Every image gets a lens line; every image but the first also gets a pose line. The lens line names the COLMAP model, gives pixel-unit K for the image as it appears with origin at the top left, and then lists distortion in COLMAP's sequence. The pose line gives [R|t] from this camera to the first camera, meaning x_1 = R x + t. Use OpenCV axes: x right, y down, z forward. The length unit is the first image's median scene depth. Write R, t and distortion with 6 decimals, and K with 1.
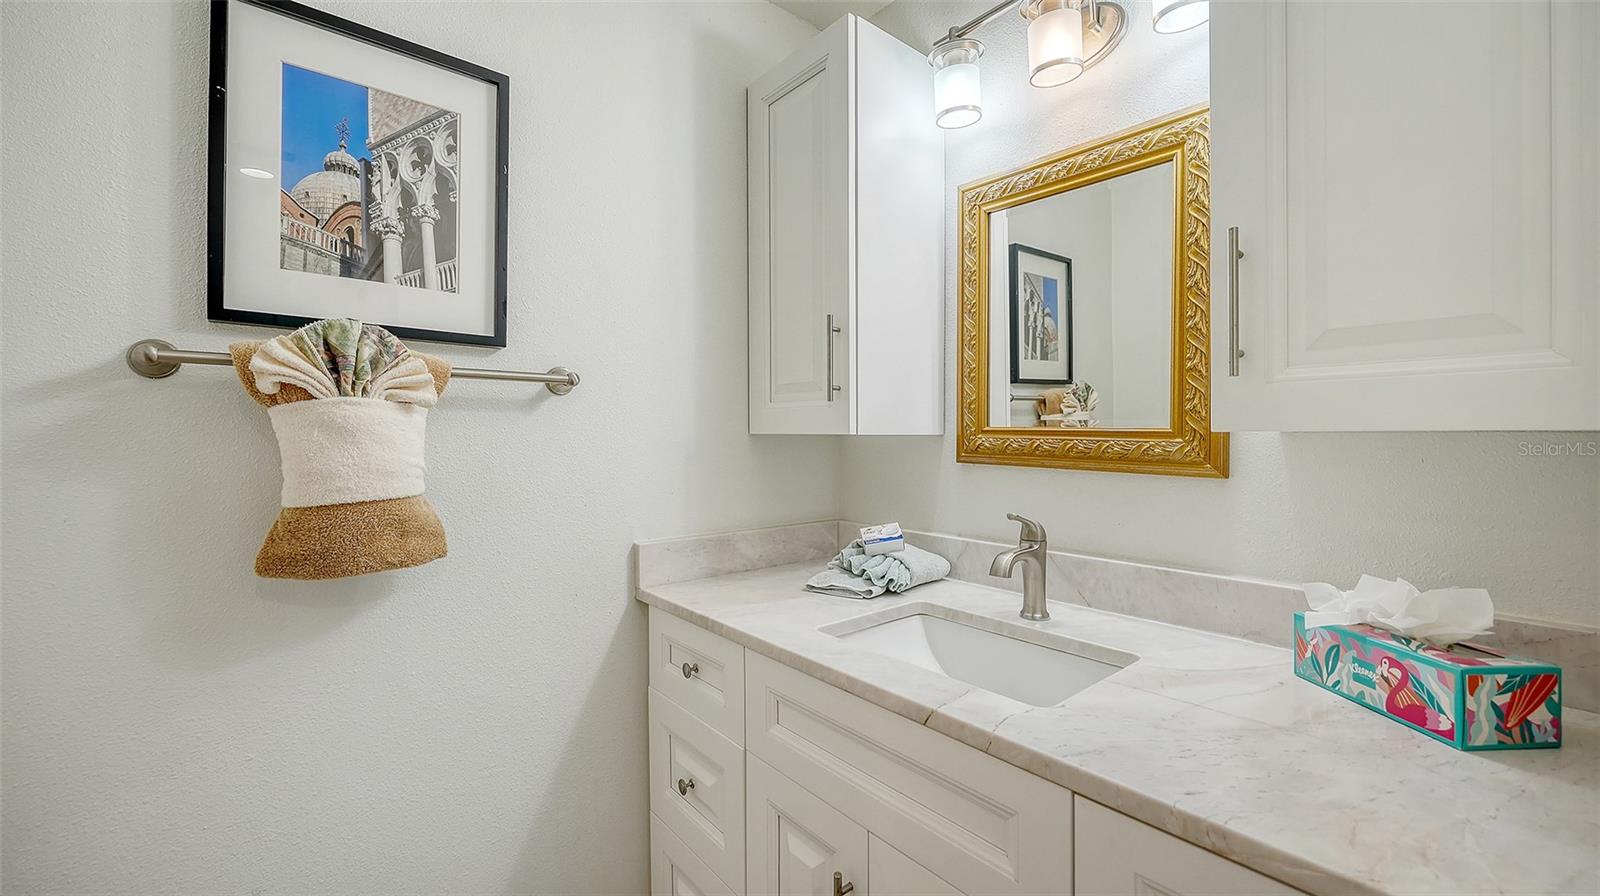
lens RADIAL K [[634.5, 0, 789.2], [0, 634.5, 440.7], [0, 0, 1]] dist [-0.006006, 0.000280]
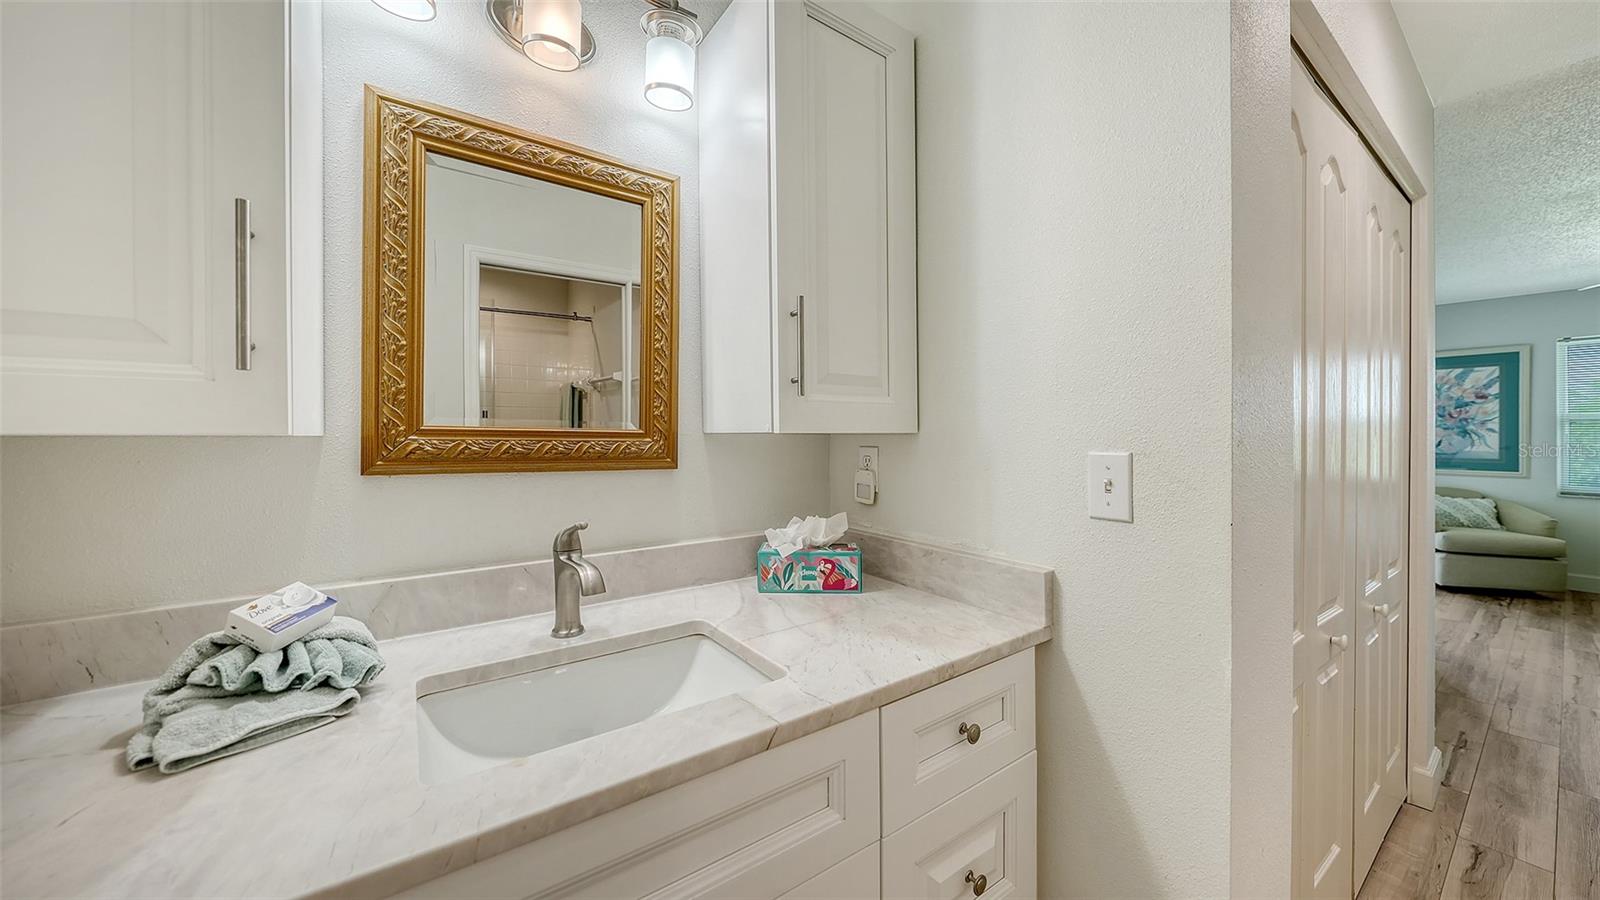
lens RADIAL K [[559.3, 0, 802.8], [0, 559.3, 434.9], [0, 0, 1]] dist [-0.001423, -0.000243]
pose [[0.062501, -0.003819, 0.998038, -0.458784], [0.008159, 0.999961, 0.003315, -0.012179], [-0.998012, 0.007936, 0.062529, 0.682526]]
